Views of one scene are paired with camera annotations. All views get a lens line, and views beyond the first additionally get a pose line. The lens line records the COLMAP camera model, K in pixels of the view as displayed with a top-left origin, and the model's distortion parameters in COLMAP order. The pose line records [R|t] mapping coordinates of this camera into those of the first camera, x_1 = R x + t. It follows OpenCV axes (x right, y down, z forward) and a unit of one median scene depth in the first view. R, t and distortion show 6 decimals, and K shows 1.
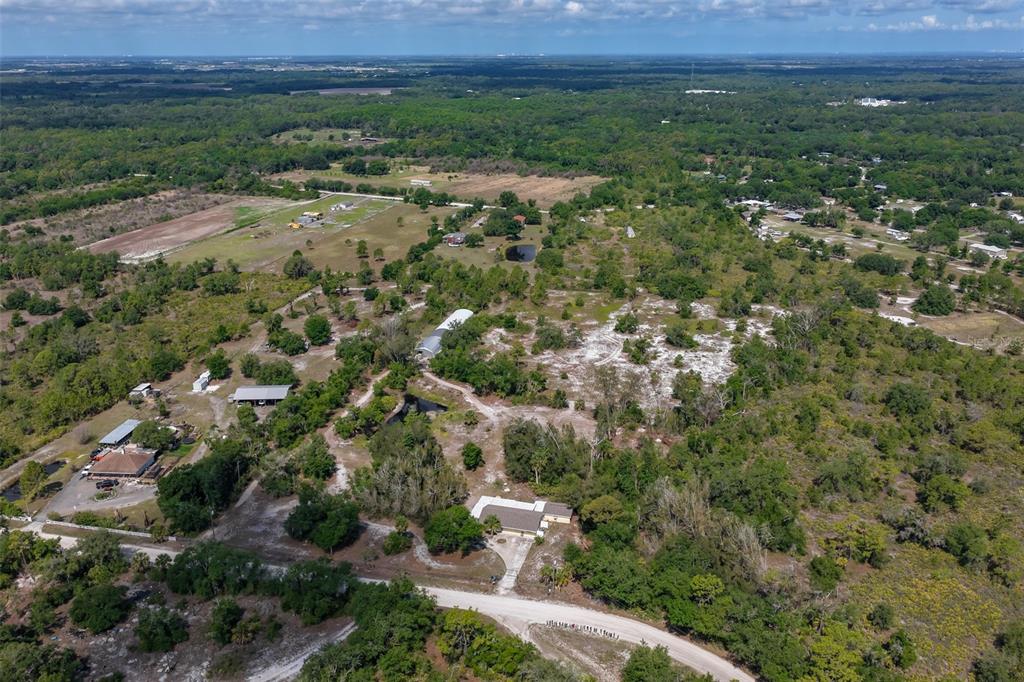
lens RADIAL K [[852.0, 0, 514.6], [0, 852.0, 341.4], [0, 0, 1]] dist [-0.021047, 0.050669]
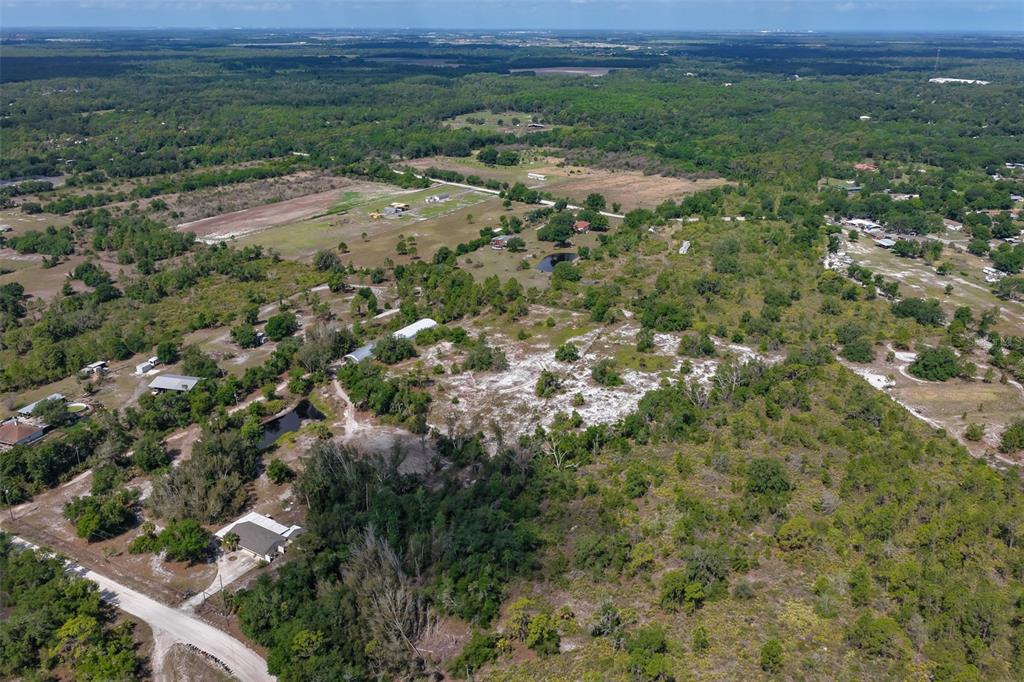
lens RADIAL K [[852.0, 0, 514.6], [0, 852.0, 341.4], [0, 0, 1]] dist [-0.021047, 0.050669]
pose [[0.957492, 0.107788, -0.267564, 0.313482], [-0.100415, 0.994095, 0.041133, -0.062639], [0.270418, -0.012517, 0.962662, 0.038902]]
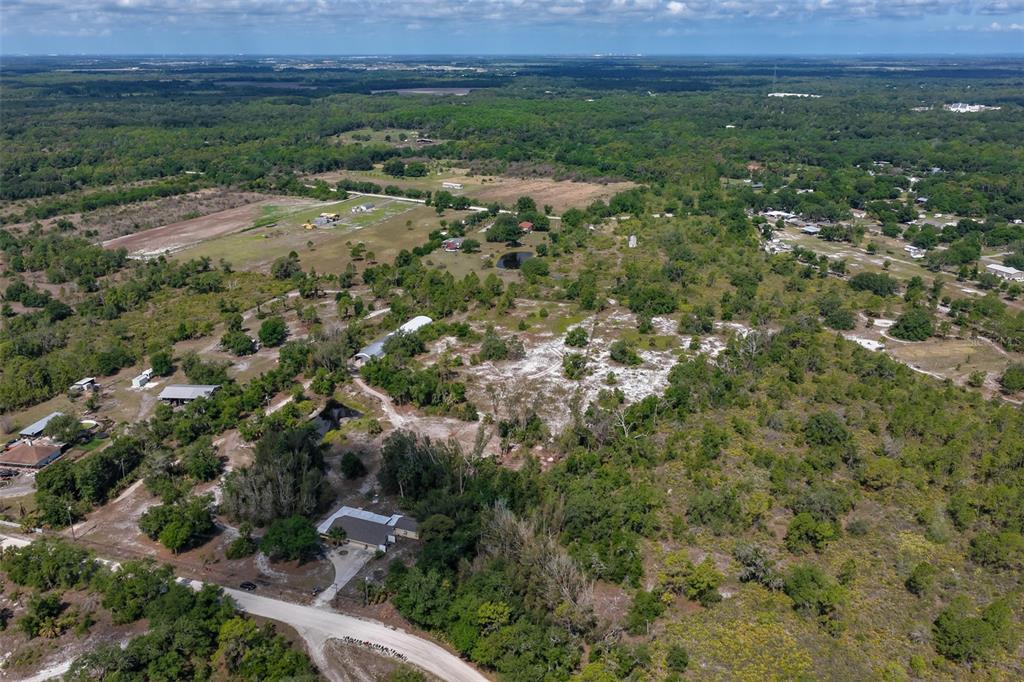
lens RADIAL K [[852.0, 0, 514.6], [0, 852.0, 341.4], [0, 0, 1]] dist [-0.021047, 0.050669]
pose [[0.993808, 0.039063, -0.104017, 0.152474], [-0.039010, 0.999236, 0.002542, -0.014525], [0.104037, 0.001532, 0.994572, 0.008367]]
